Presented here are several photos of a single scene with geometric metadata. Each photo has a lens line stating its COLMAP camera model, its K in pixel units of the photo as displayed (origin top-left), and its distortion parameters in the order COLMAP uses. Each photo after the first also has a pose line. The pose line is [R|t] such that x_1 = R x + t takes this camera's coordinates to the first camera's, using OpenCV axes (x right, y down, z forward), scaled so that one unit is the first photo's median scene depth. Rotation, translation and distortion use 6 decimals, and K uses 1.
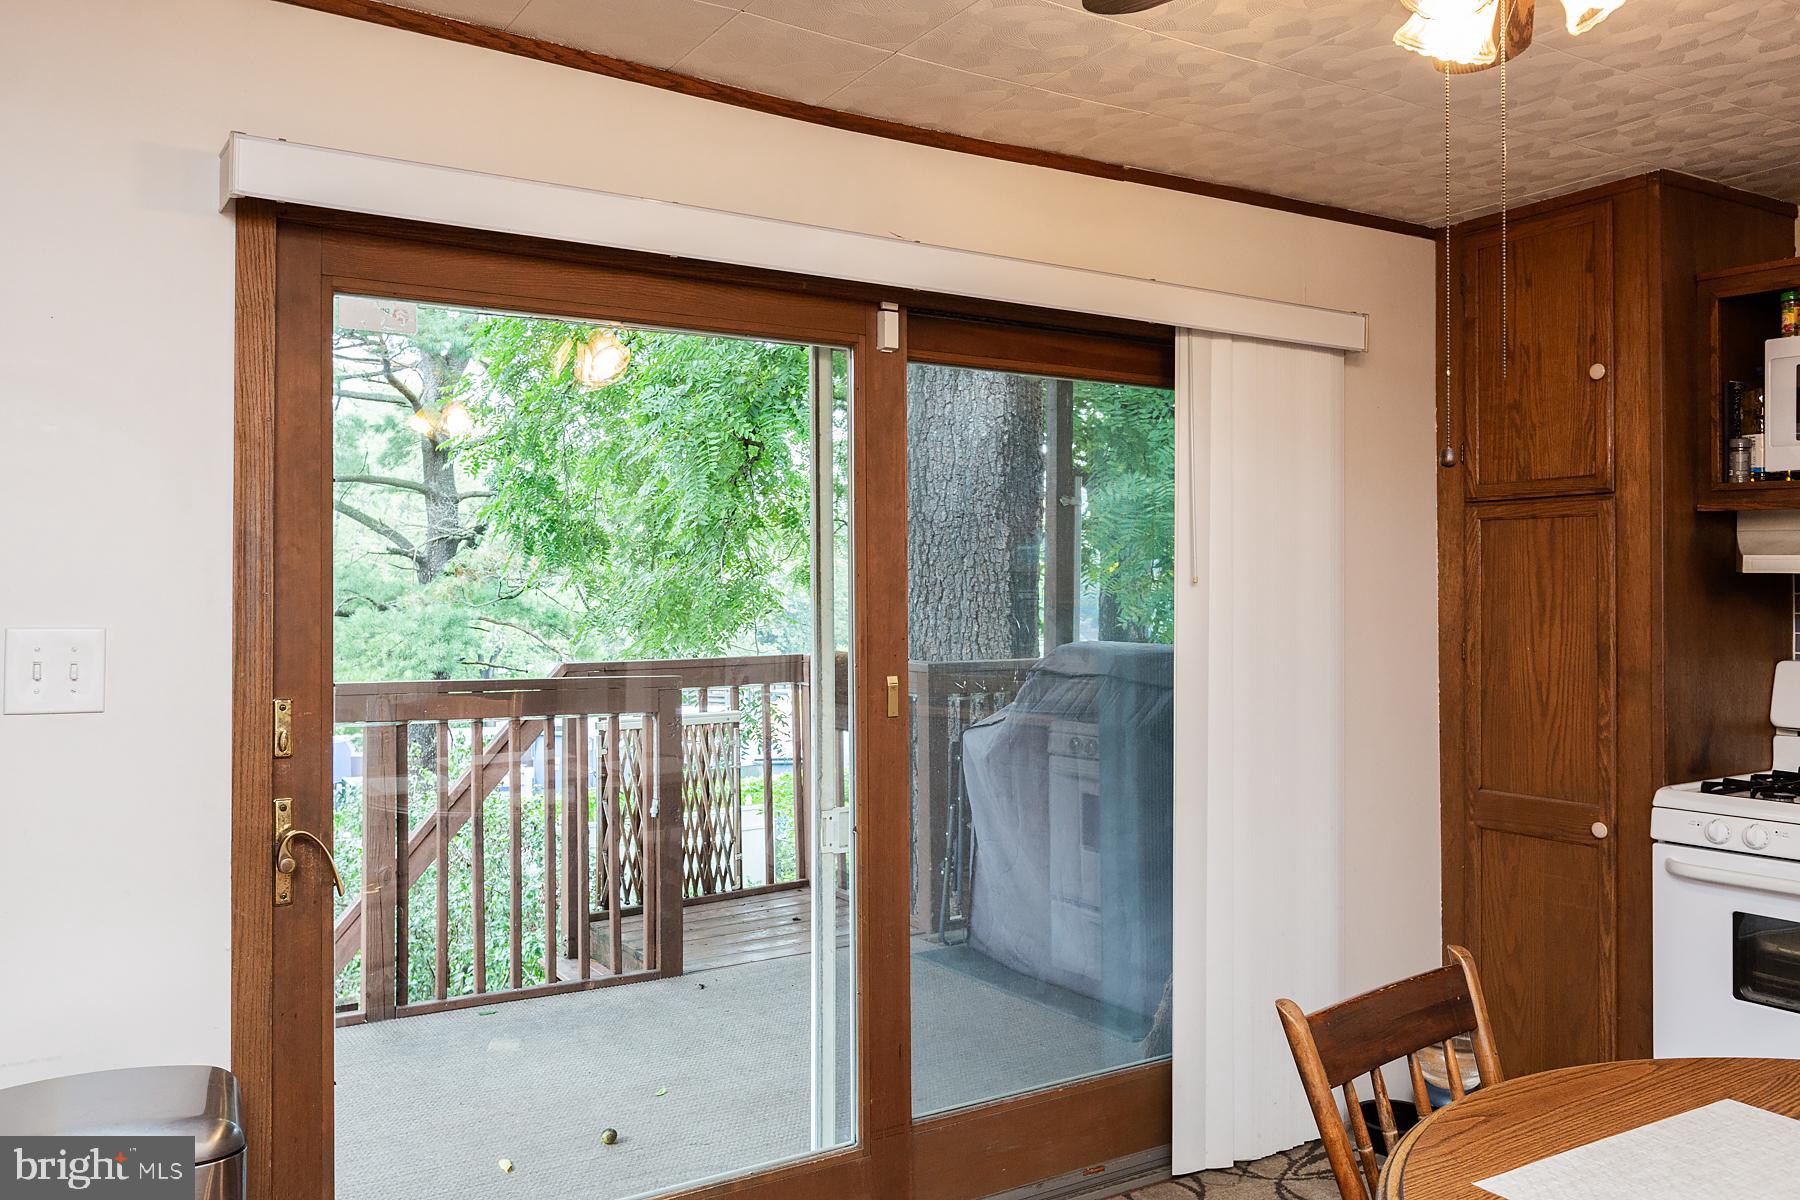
lens RADIAL K [[1367.3, 0, 895.4], [0, 1367.3, 582.3], [0, 0, 1]] dist [0.002443, 0.002368]
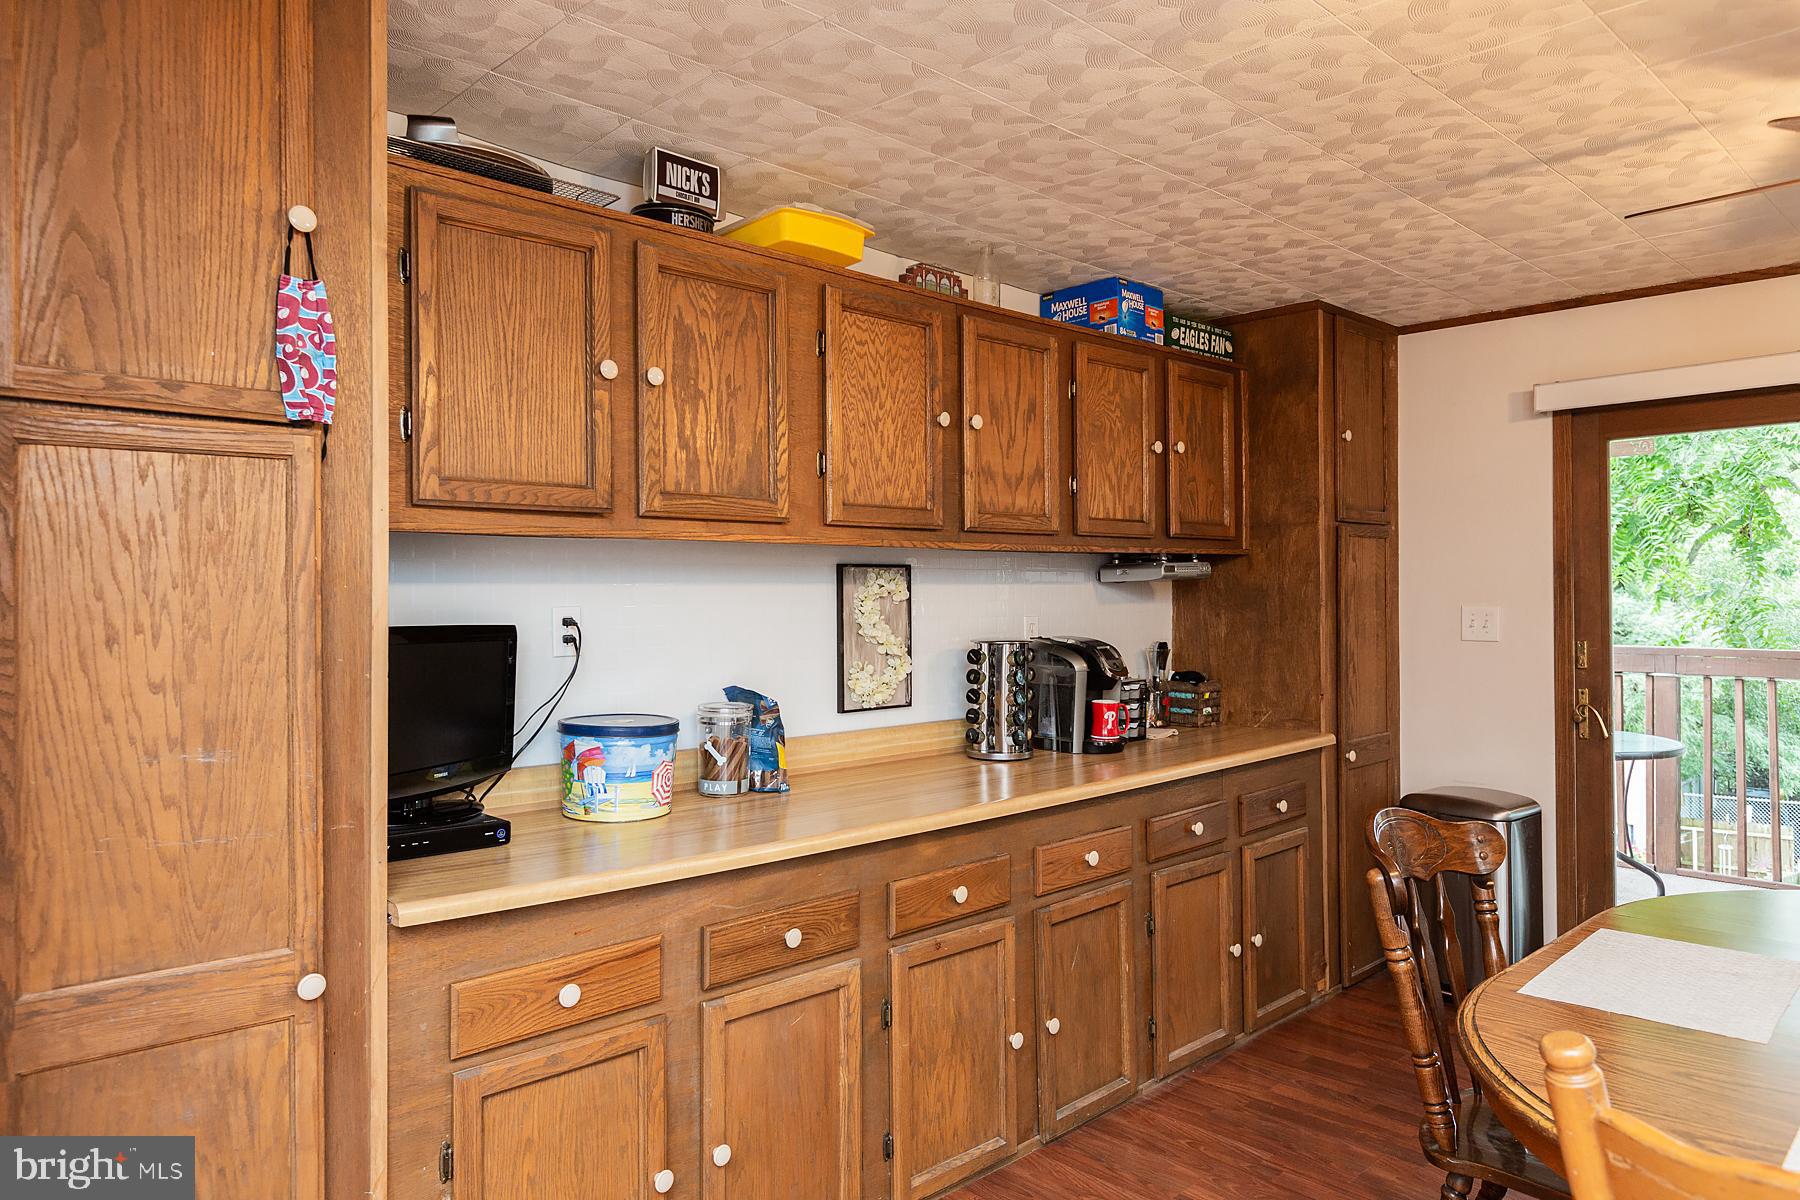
lens RADIAL K [[1173.4, 0, 897.3], [0, 1173.4, 592.0], [0, 0, 1]] dist [0.001272, -0.001050]
pose [[0.190733, -0.002540, -0.981639, 0.687133], [0.015493, 0.999880, 0.000423, -0.004120], [0.981520, -0.015289, 0.190749, -0.225071]]
